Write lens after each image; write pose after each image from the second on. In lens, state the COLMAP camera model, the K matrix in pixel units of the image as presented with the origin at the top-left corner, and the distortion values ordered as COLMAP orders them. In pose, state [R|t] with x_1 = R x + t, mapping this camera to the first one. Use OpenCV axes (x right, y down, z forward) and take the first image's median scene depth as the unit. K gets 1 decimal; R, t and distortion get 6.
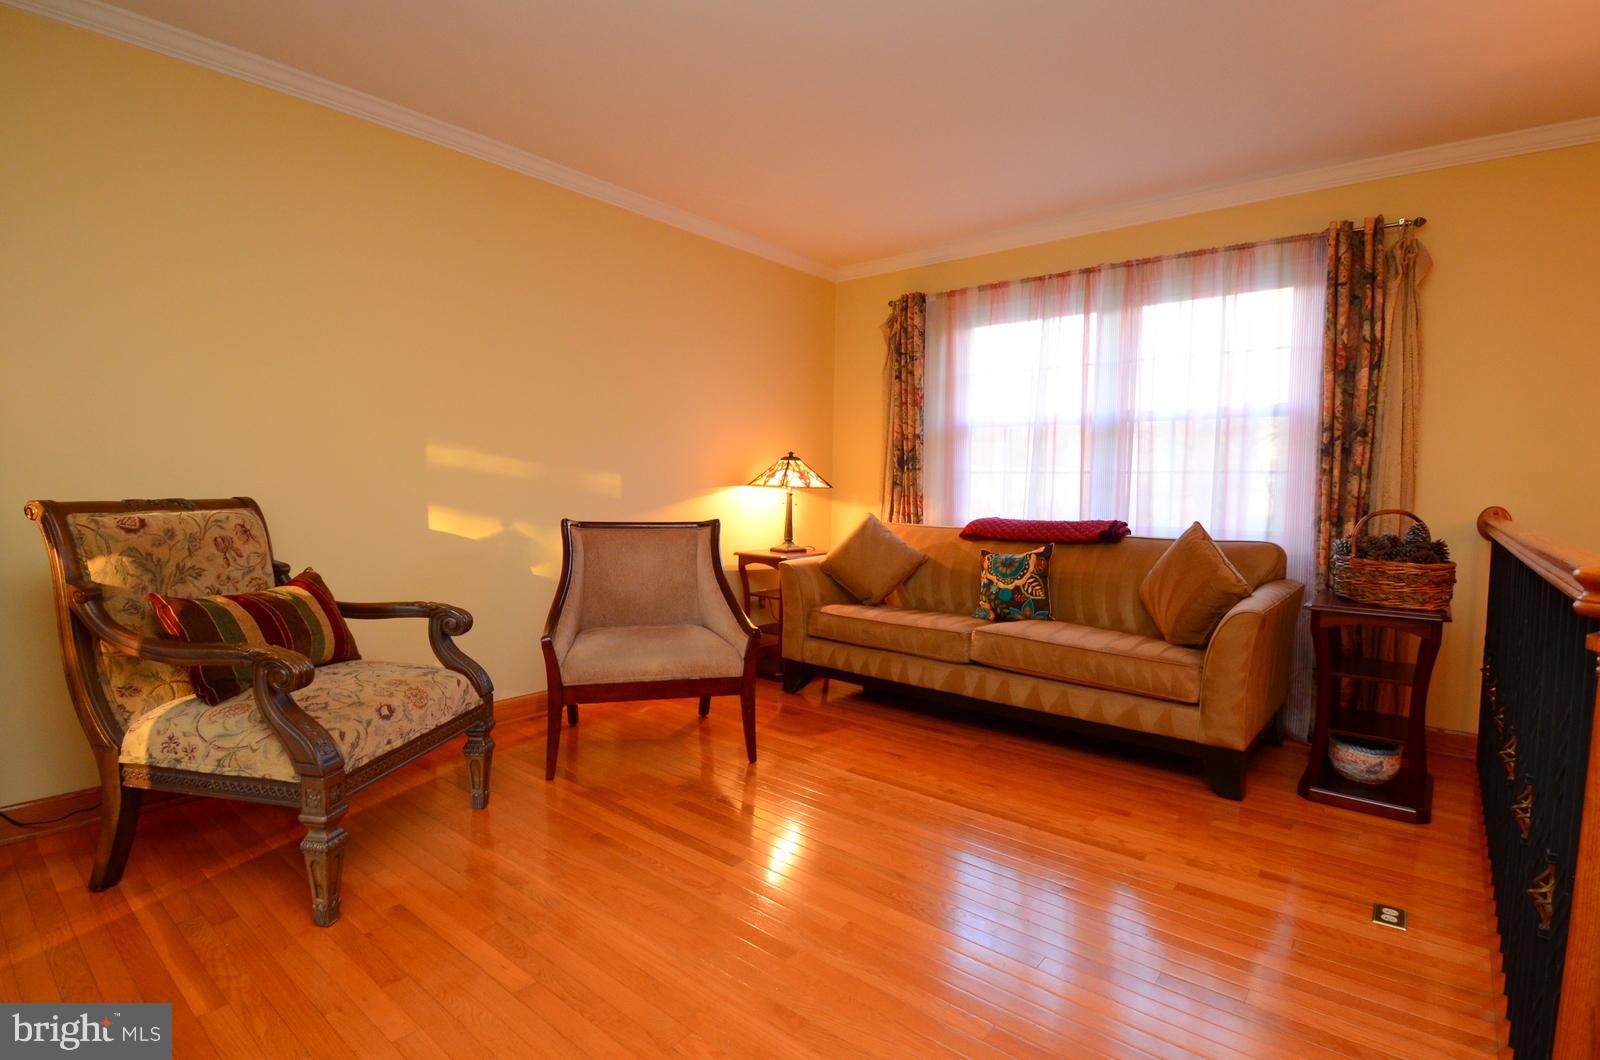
lens RADIAL K [[760.4, 0, 800.0], [0, 760.4, 530.0], [0, 0, 1]] dist [-0.000294, 0.000091]
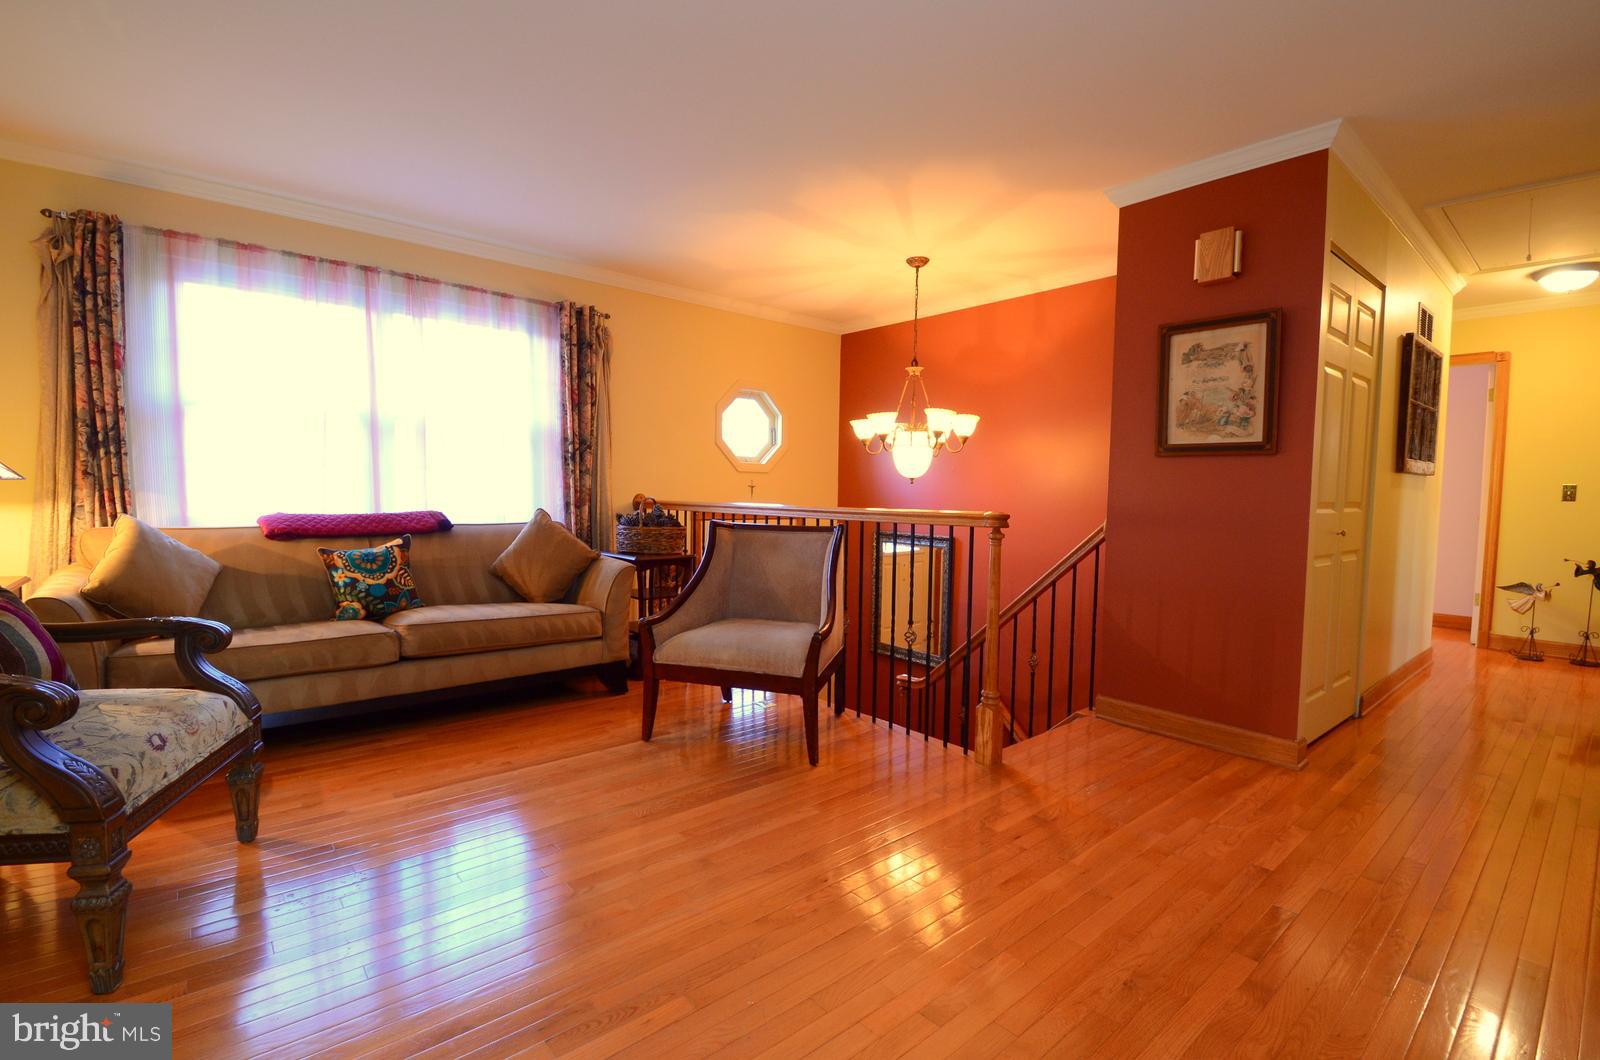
lens RADIAL K [[694.4, 0, 800.0], [0, 694.4, 530.0], [0, 0, 1]] dist [0.020336, -0.021571]
pose [[0.201798, -0.069550, 0.976955, -0.491676], [0.039041, 0.997254, 0.062931, -0.028108], [-0.978649, 0.025442, 0.203960, 0.270840]]
